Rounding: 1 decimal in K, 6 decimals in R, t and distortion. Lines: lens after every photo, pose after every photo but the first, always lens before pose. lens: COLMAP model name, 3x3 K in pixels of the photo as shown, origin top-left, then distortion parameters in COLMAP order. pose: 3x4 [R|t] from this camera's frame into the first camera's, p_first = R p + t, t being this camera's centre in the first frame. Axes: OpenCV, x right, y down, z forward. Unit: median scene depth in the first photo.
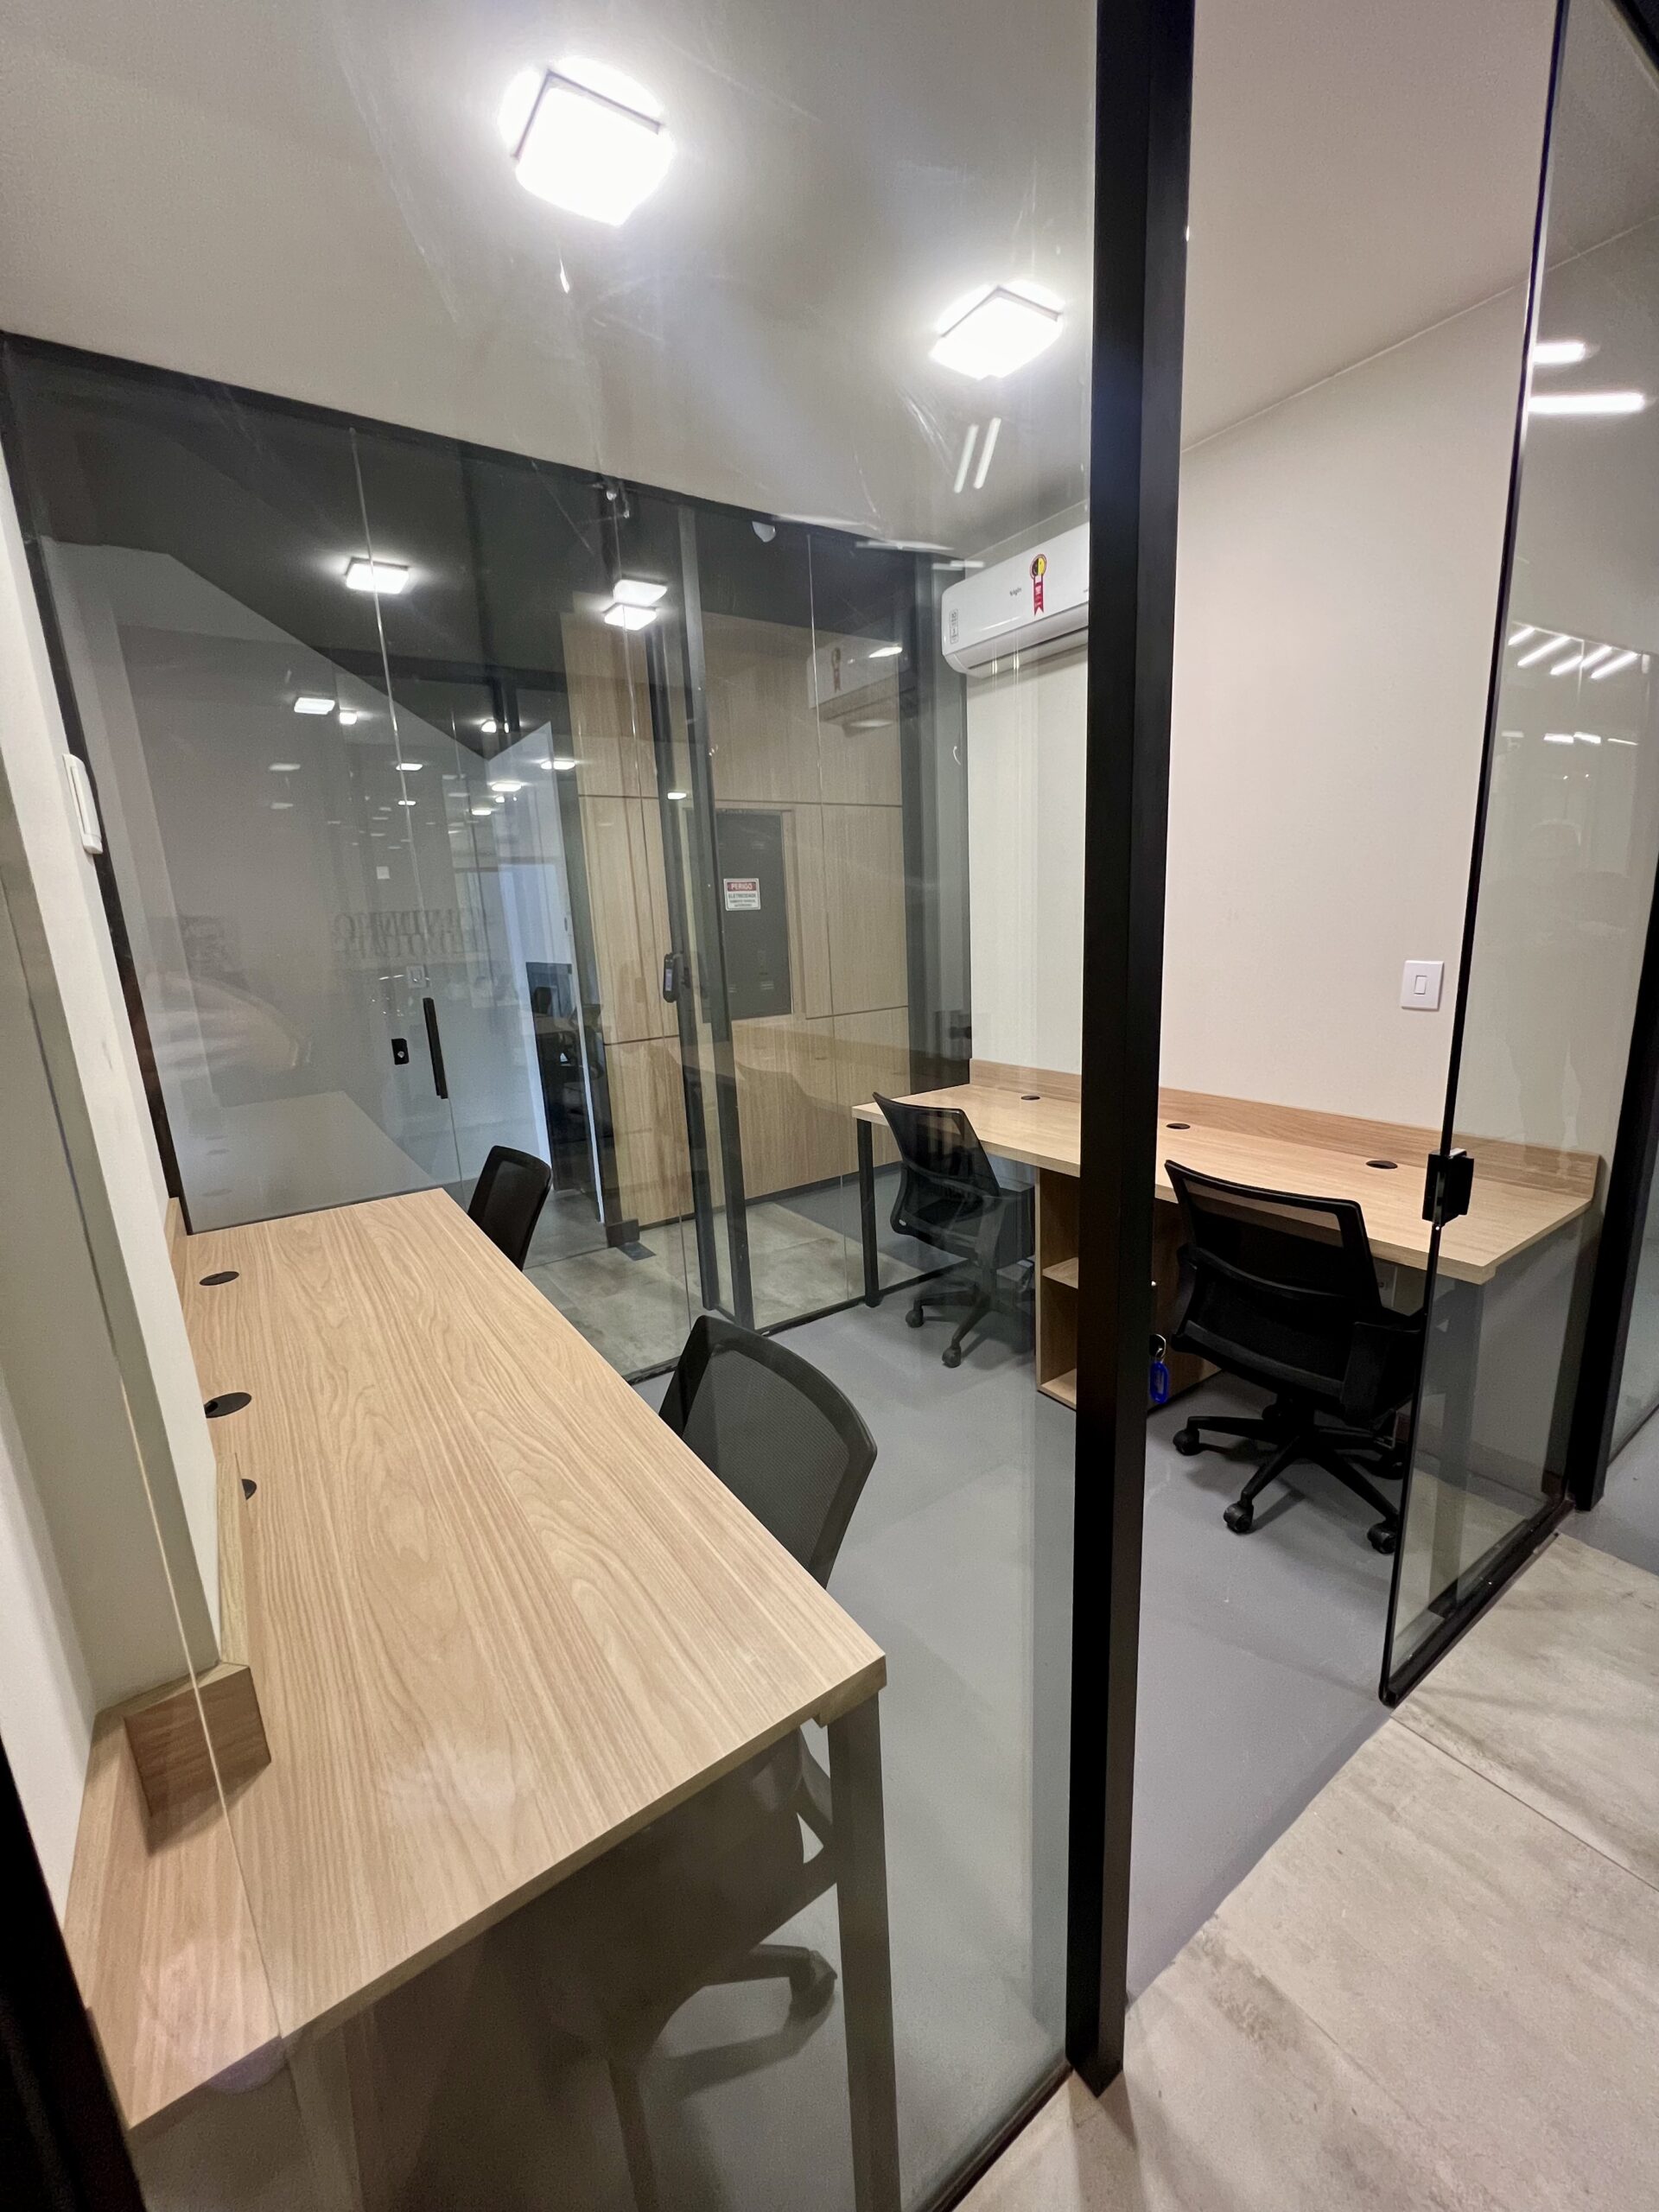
lens RADIAL K [[884.1, 0, 830.8], [0, 884.1, 1107.3], [0, 0, 1]] dist [-0.000133, -0.000039]
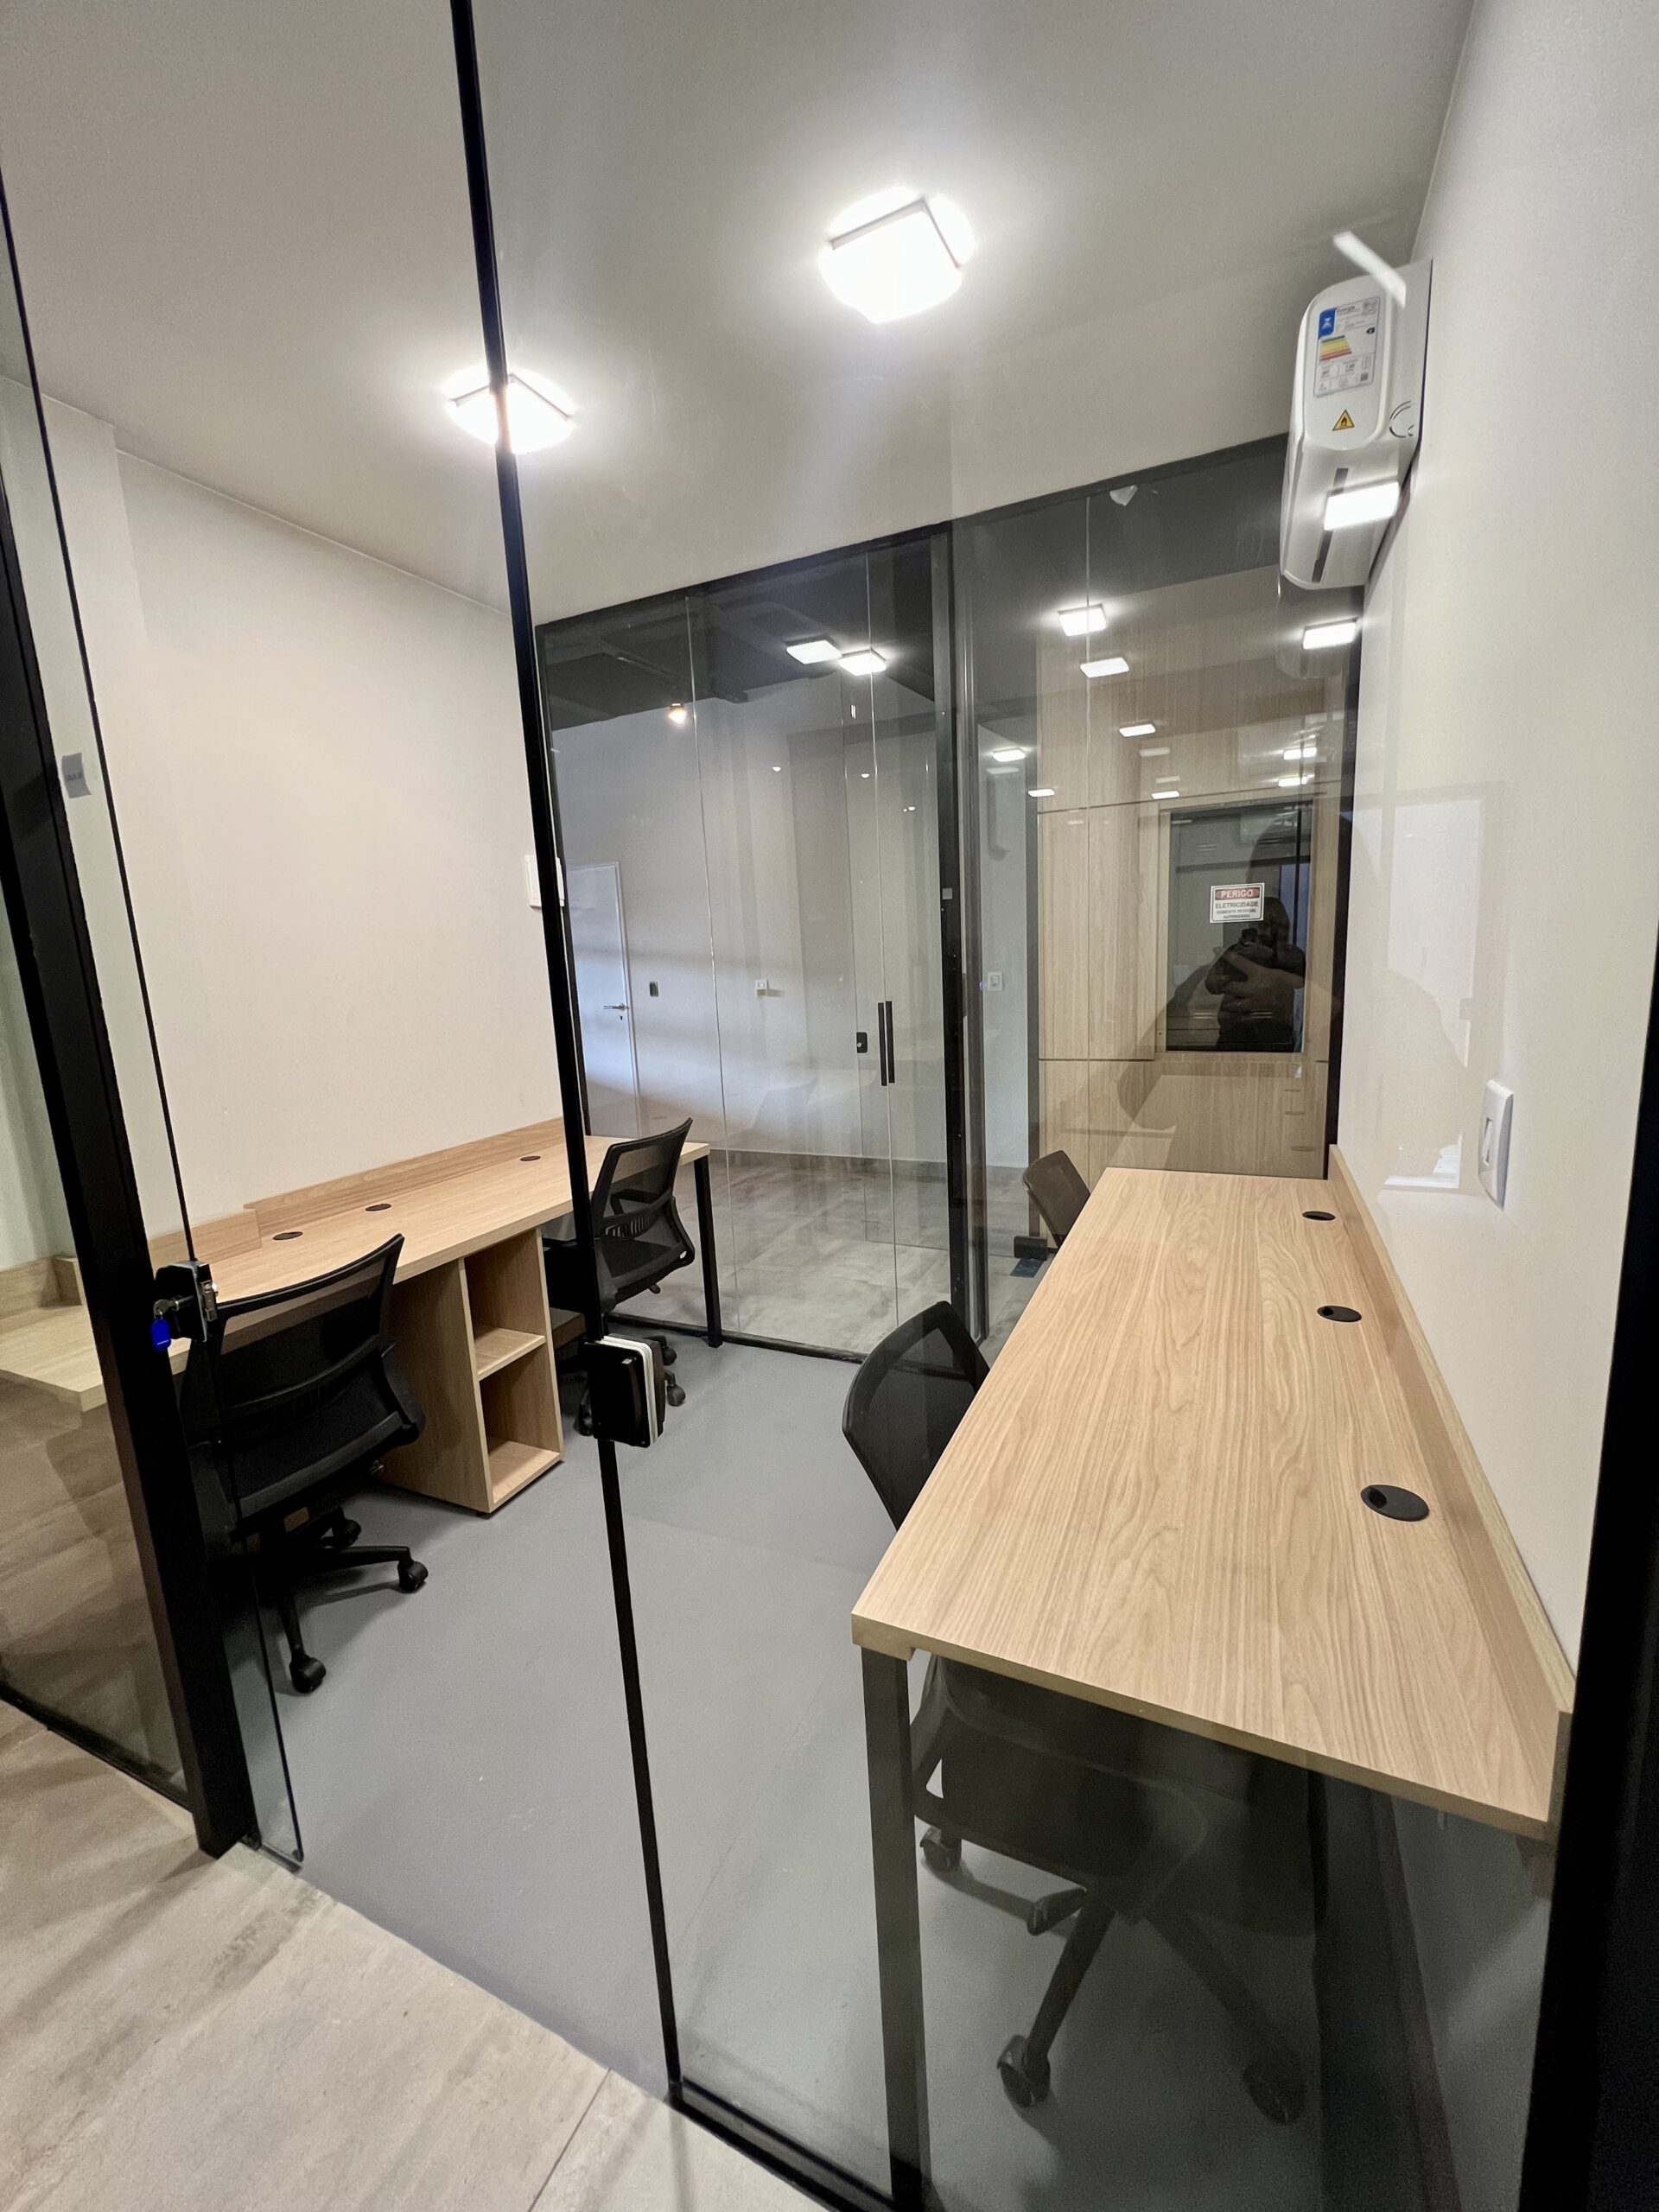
lens RADIAL K [[884.1, 0, 831.6], [0, 884.1, 1106.1], [0, 0, 1]] dist [-0.000133, -0.000039]
pose [[0.509278, 0.172429, -0.843151, 1.305265], [-0.163304, 0.981285, 0.102040, -0.224895], [0.844966, 0.085724, 0.527905, 0.750081]]
